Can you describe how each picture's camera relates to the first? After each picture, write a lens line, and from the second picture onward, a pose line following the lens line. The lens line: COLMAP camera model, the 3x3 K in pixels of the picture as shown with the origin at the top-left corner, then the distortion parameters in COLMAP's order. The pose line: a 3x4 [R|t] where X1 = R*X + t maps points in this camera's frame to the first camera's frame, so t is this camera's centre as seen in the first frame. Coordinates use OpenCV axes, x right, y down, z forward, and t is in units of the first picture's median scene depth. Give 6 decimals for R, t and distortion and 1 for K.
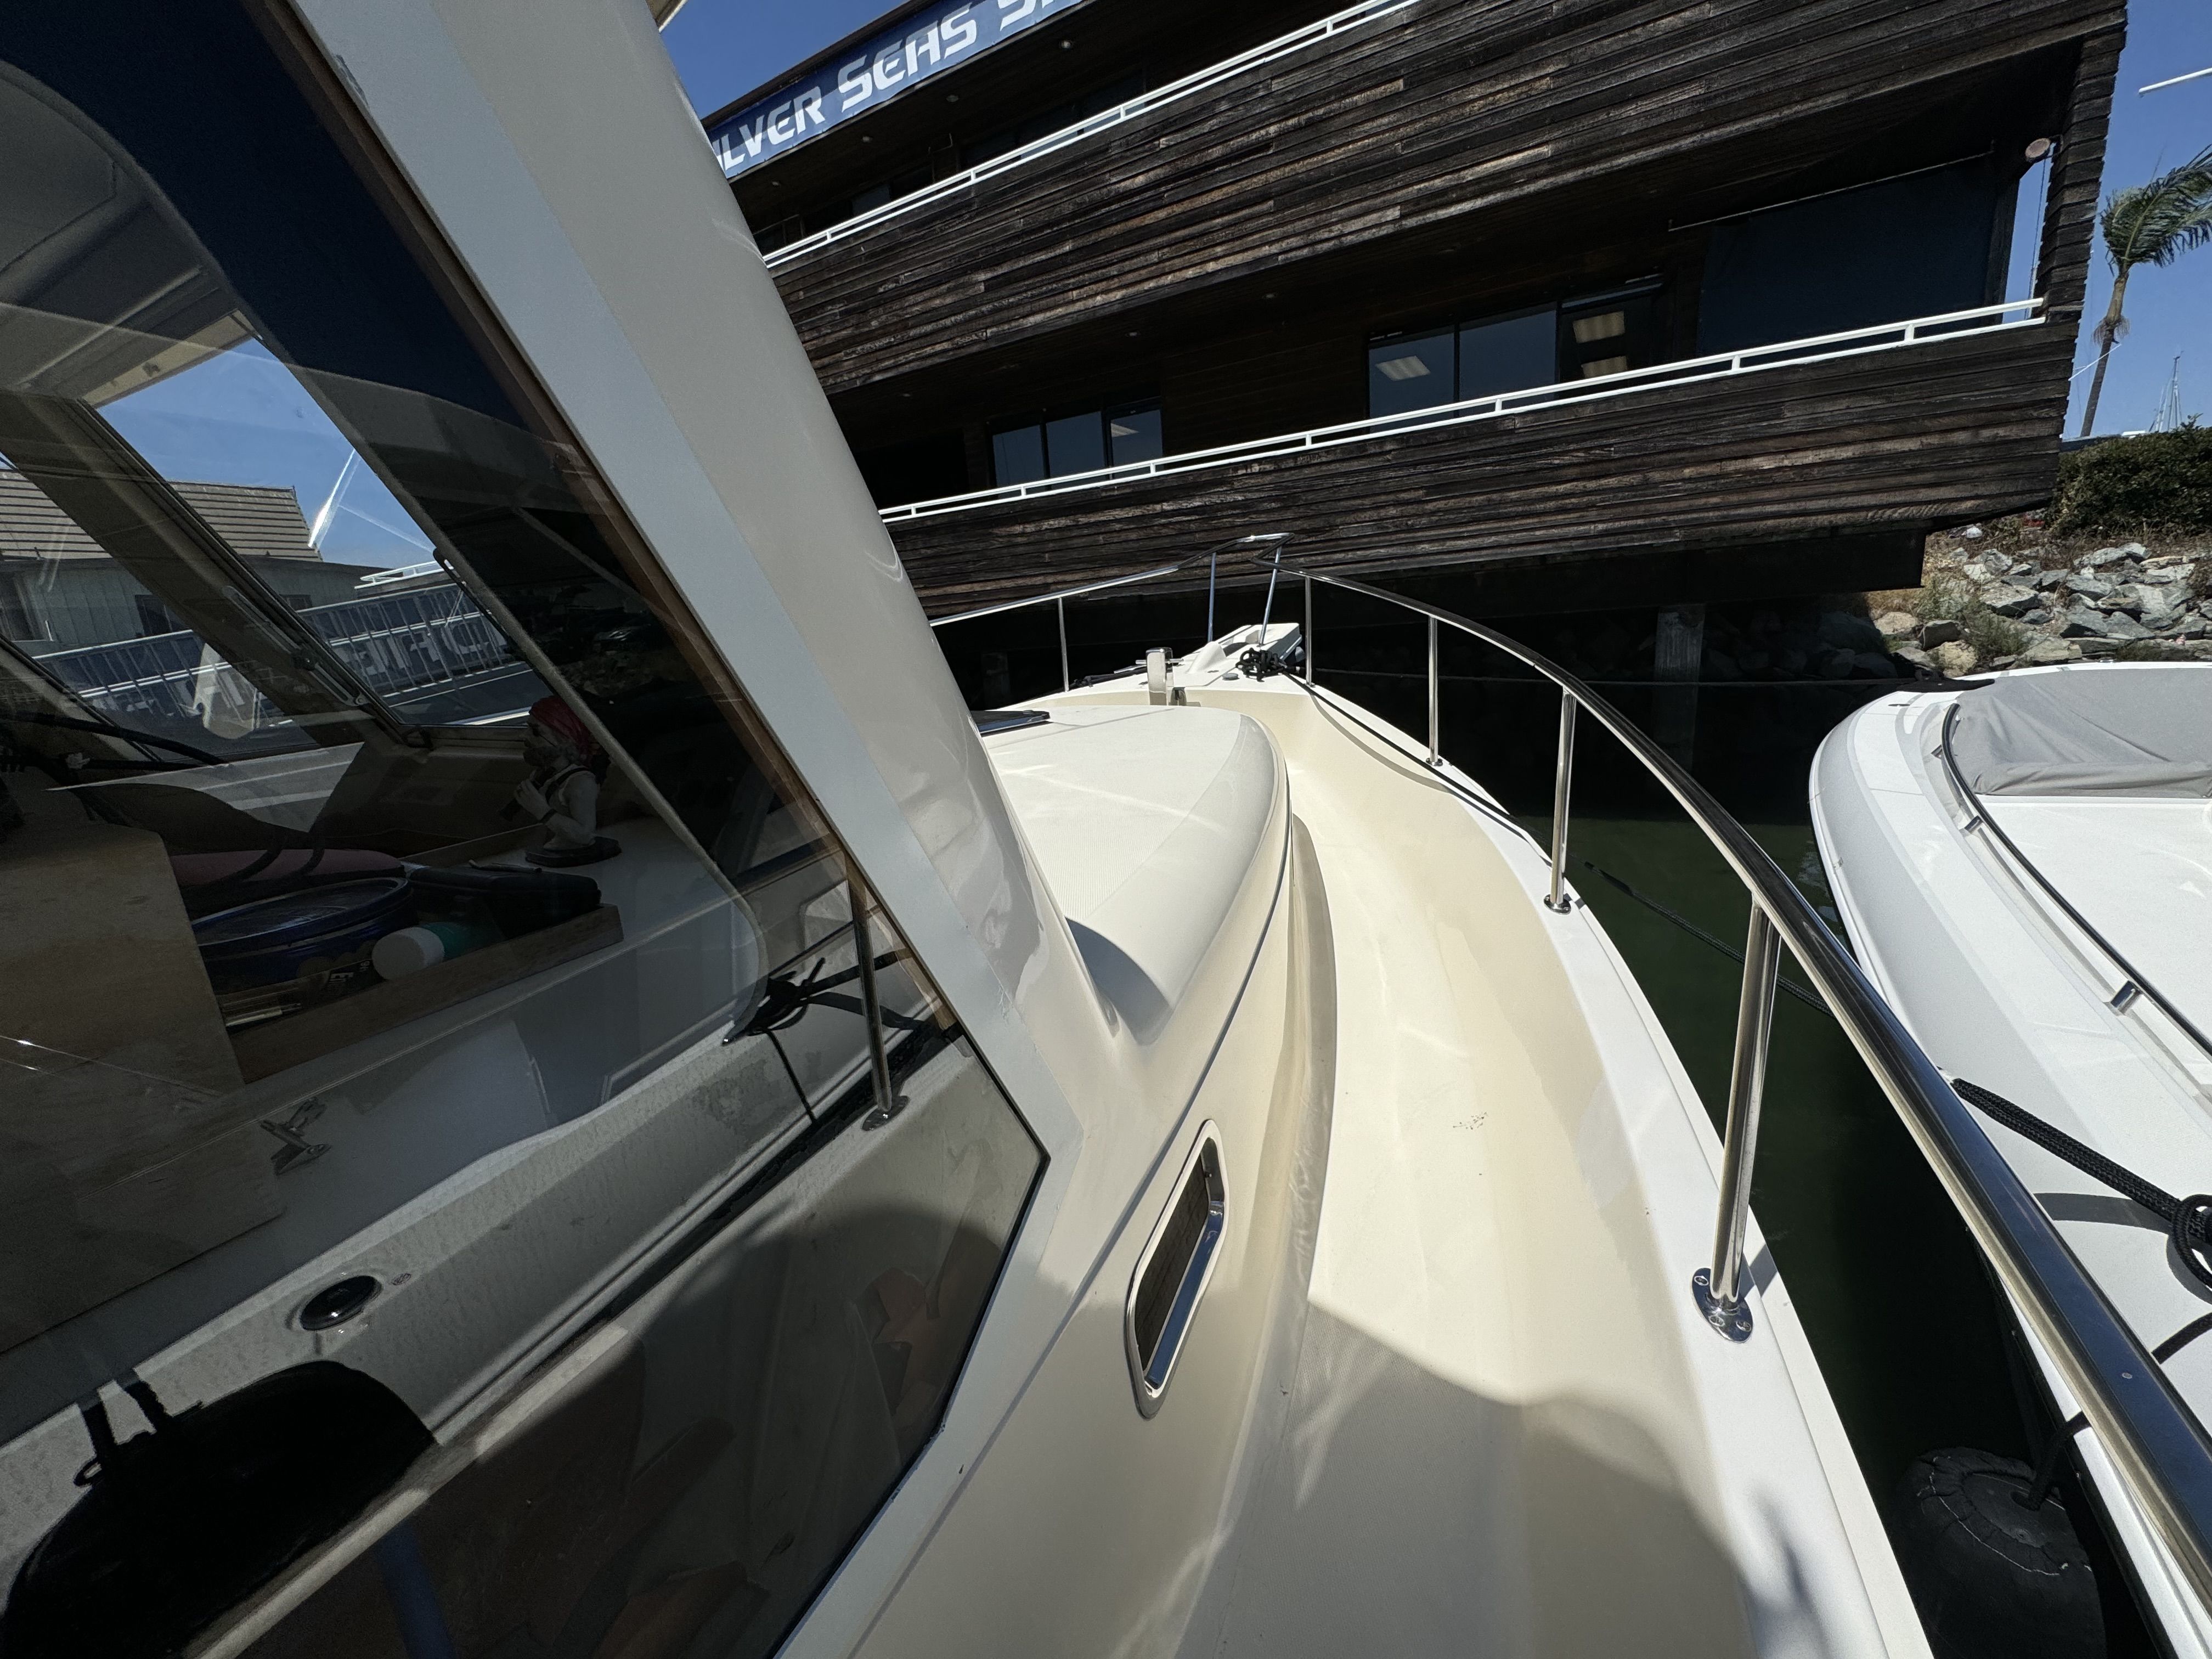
lens RADIAL K [[884.0, 0, 1110.4], [0, 884.0, 821.3], [0, 0, 1]] dist [-0.003082, 0.000065]
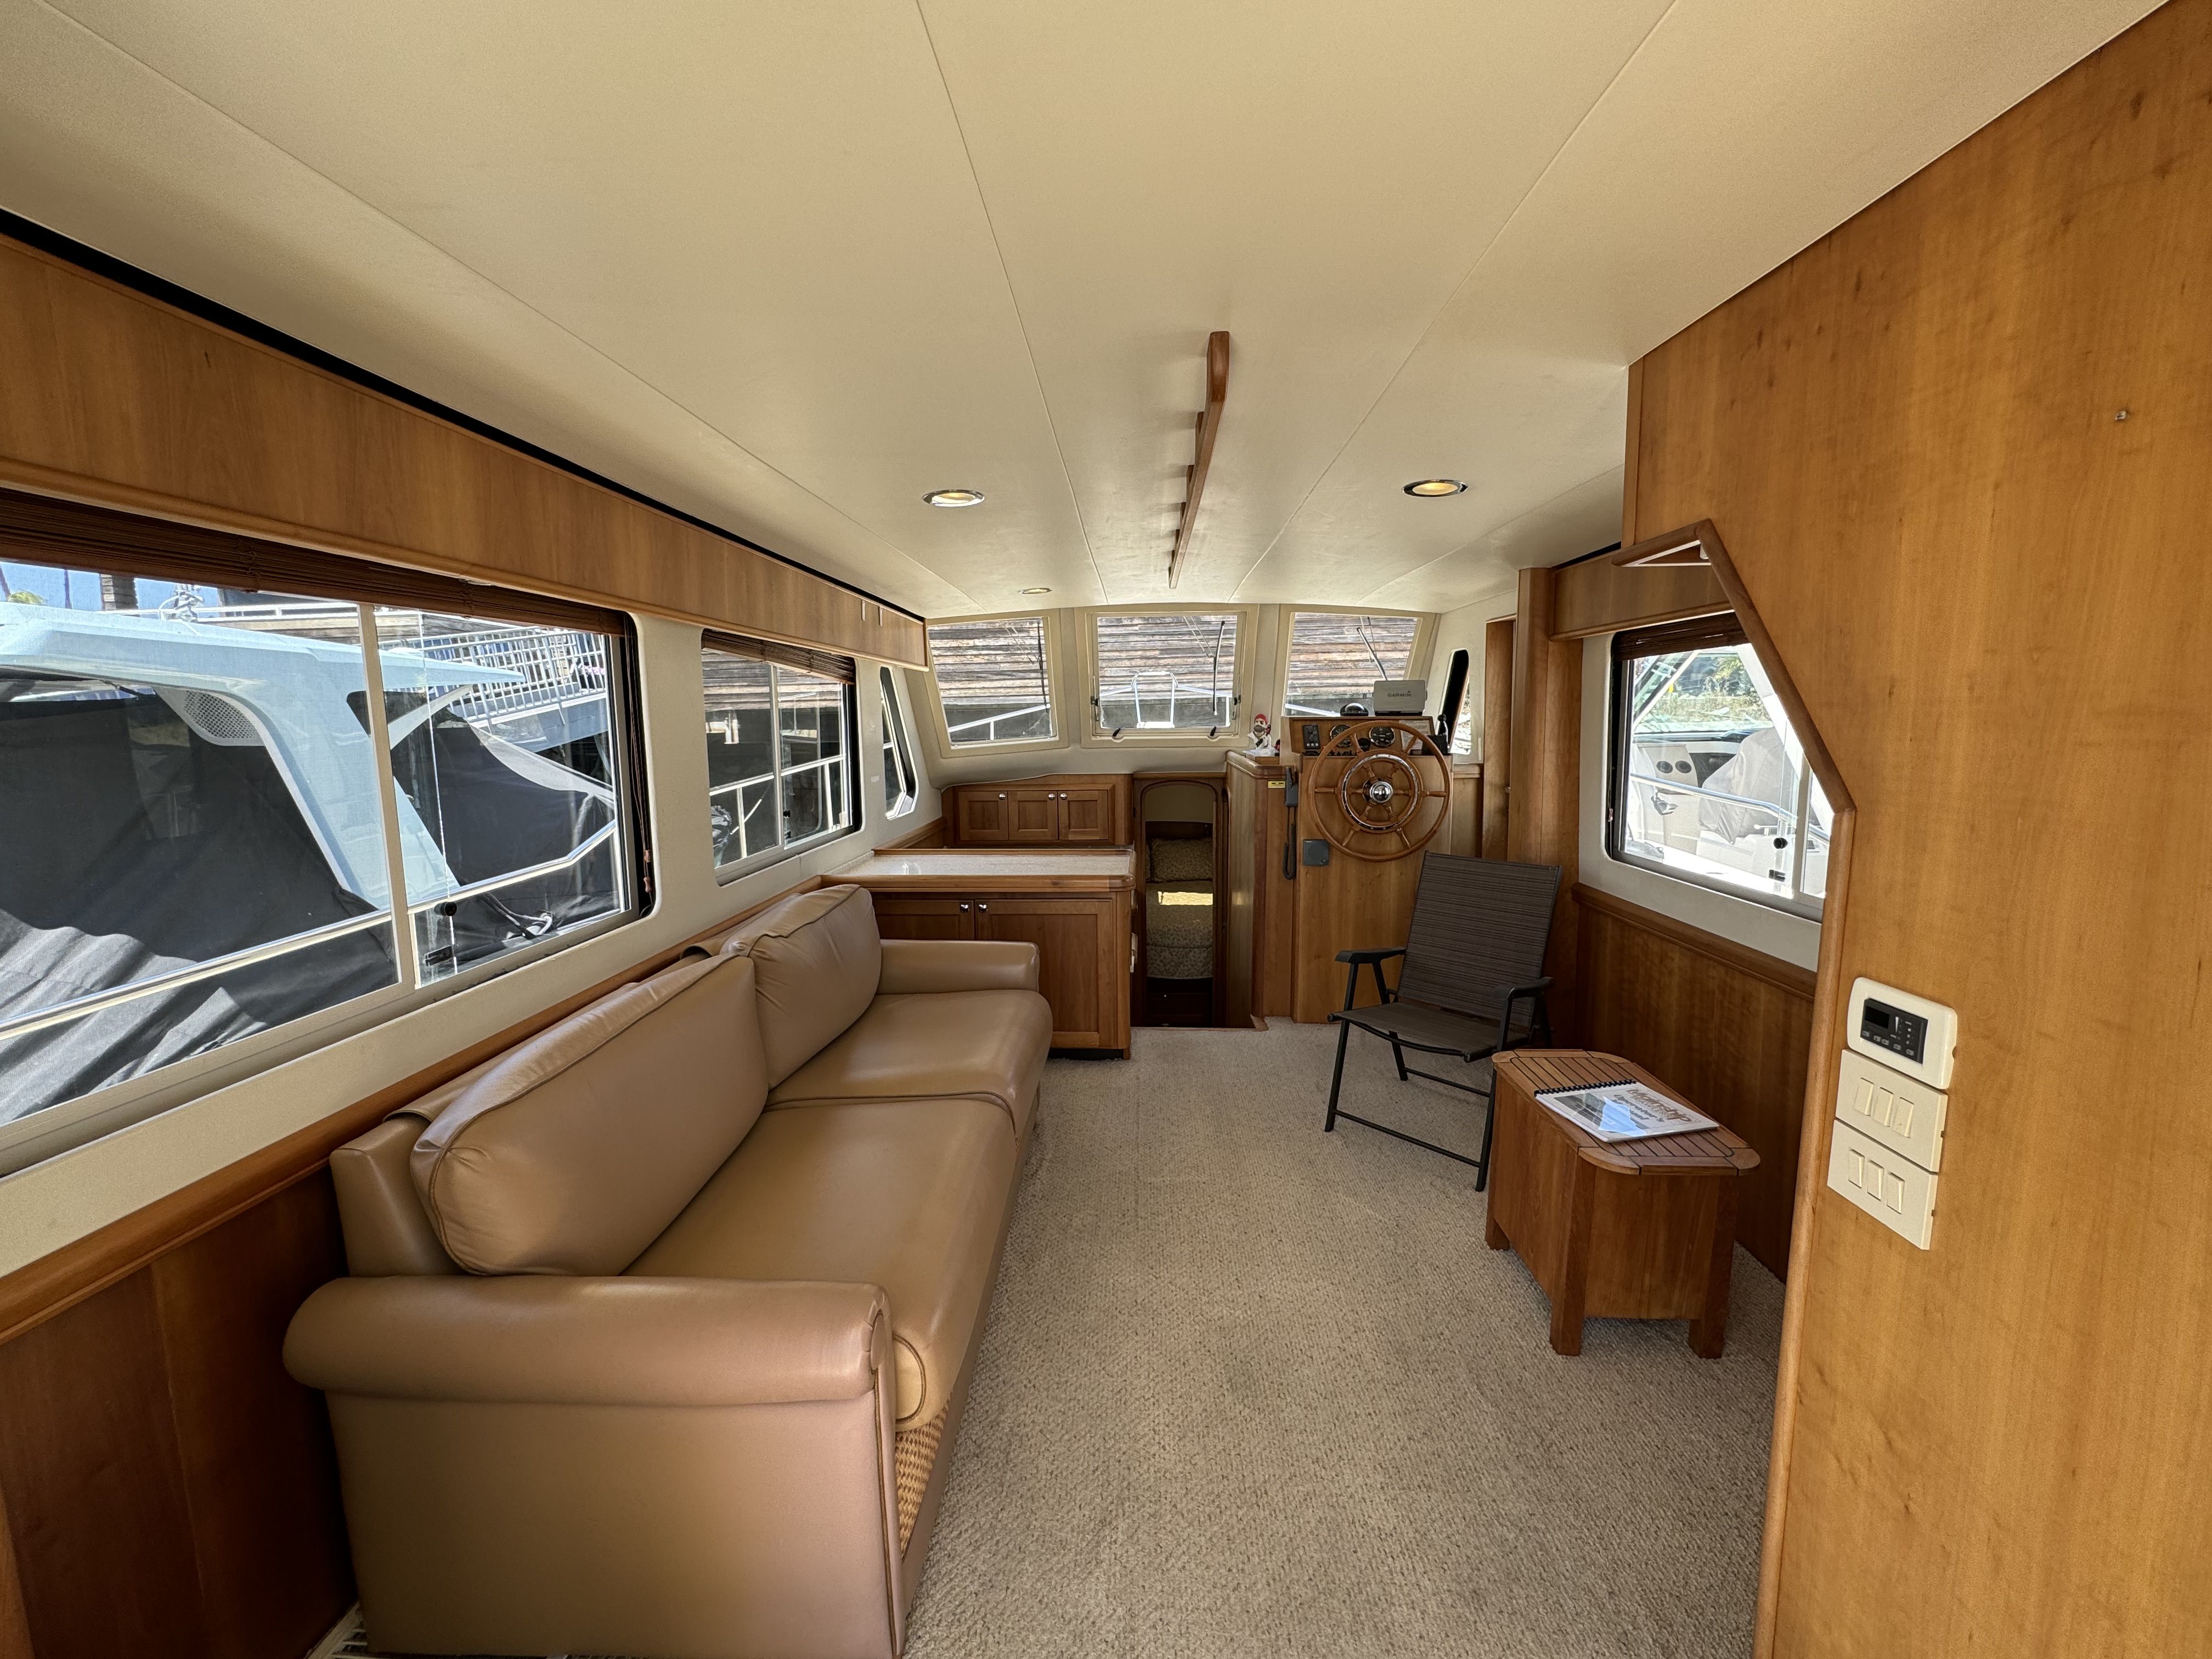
lens RADIAL K [[884.0, 0, 1102.6], [0, 884.0, 838.3], [0, 0, 1]] dist [-0.003082, 0.000065]
pose [[0.892486, 0.000924, 0.451075, -0.437252], [0.050119, 0.993603, -0.101199, 0.109133], [-0.448283, 0.112926, 0.886730, -0.308902]]
